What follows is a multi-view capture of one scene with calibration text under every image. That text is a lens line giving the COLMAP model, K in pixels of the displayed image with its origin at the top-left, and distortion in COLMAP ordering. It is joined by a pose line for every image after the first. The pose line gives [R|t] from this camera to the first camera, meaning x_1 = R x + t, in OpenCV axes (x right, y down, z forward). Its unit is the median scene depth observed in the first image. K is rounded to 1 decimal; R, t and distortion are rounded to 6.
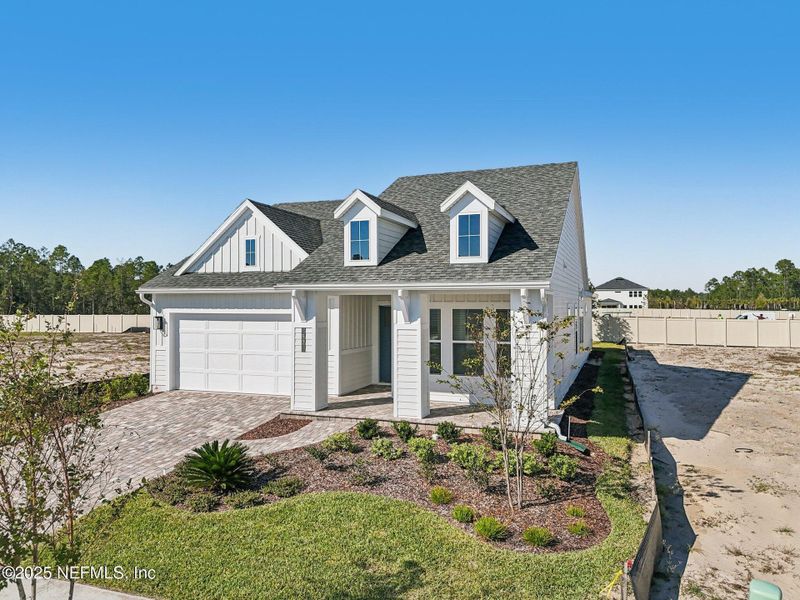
lens RADIAL K [[593.1, 0, 400.9], [0, 593.1, 288.0], [0, 0, 1]] dist [0.060589, -0.040843]
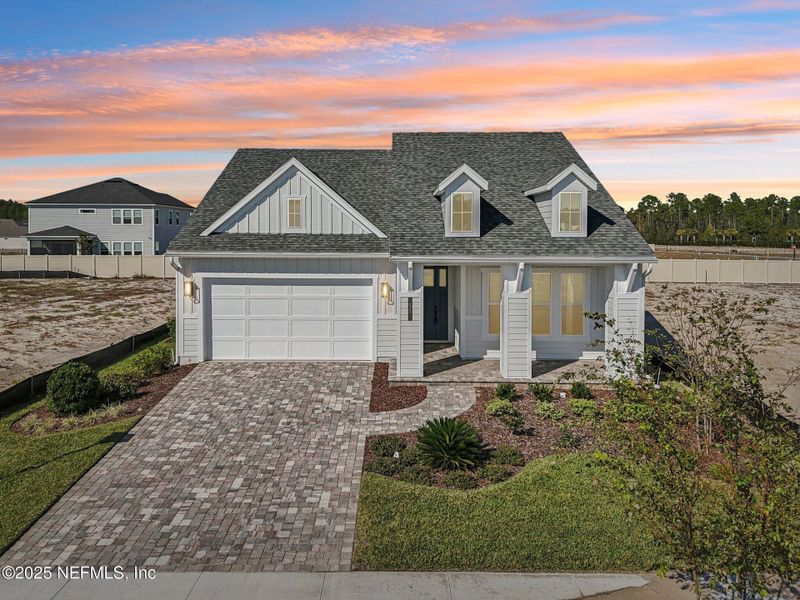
lens RADIAL K [[593.1, 0, 399.6], [0, 593.1, 256.8], [0, 0, 1]] dist [0.060589, -0.040843]
pose [[0.938140, -0.008420, 0.346154, -0.537365], [-0.014575, 0.997858, 0.063773, -0.067786], [-0.345950, -0.064873, 0.936008, 0.055134]]
